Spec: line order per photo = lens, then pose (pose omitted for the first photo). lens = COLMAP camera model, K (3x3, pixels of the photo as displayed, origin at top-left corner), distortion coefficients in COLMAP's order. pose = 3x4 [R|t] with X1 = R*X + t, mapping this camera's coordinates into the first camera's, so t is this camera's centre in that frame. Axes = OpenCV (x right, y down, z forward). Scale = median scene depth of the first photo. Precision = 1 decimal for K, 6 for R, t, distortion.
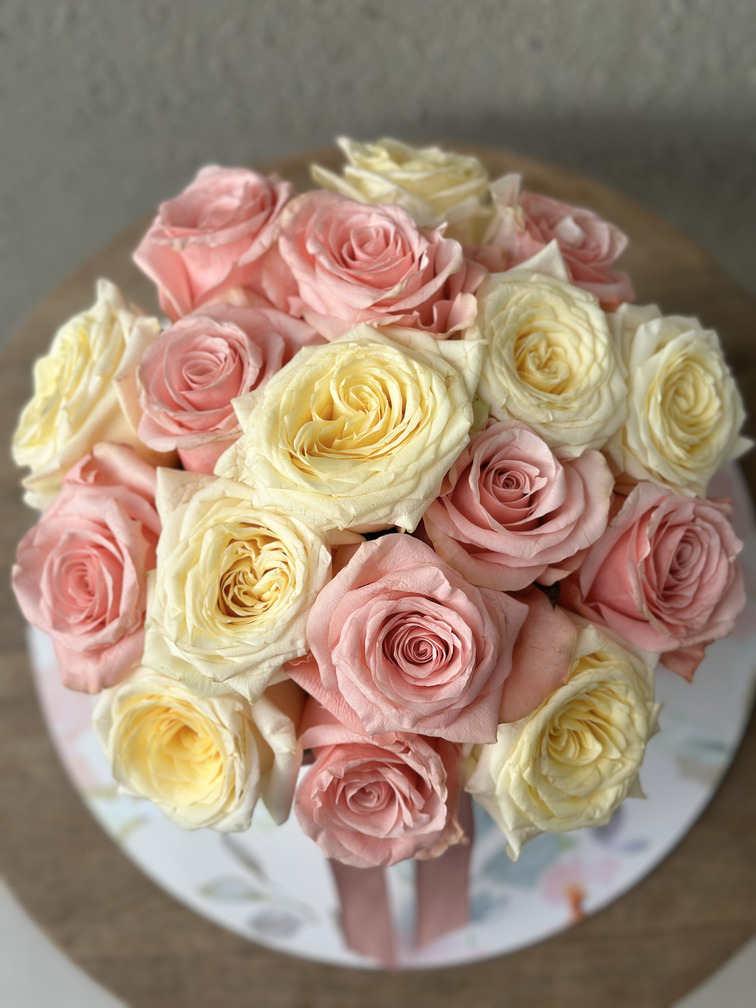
lens RADIAL K [[1414.8, 0, 378.0], [0, 1414.8, 504.0], [0, 0, 1]] dist [0.167153, -0.338779]
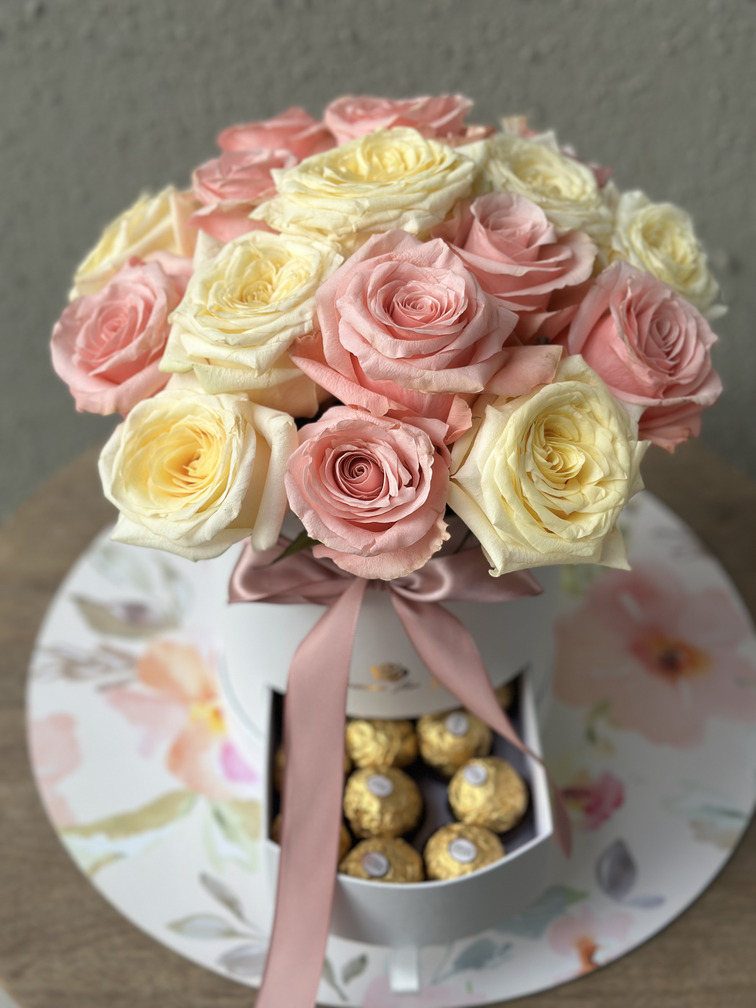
lens RADIAL K [[1414.8, 0, 378.0], [0, 1414.8, 504.0], [0, 0, 1]] dist [0.167153, -0.338779]
pose [[0.996645, 0.070394, -0.041748, 0.052513], [-0.081842, 0.855314, -0.511606, 0.748084], [-0.000306, 0.513306, 0.858206, 0.129352]]
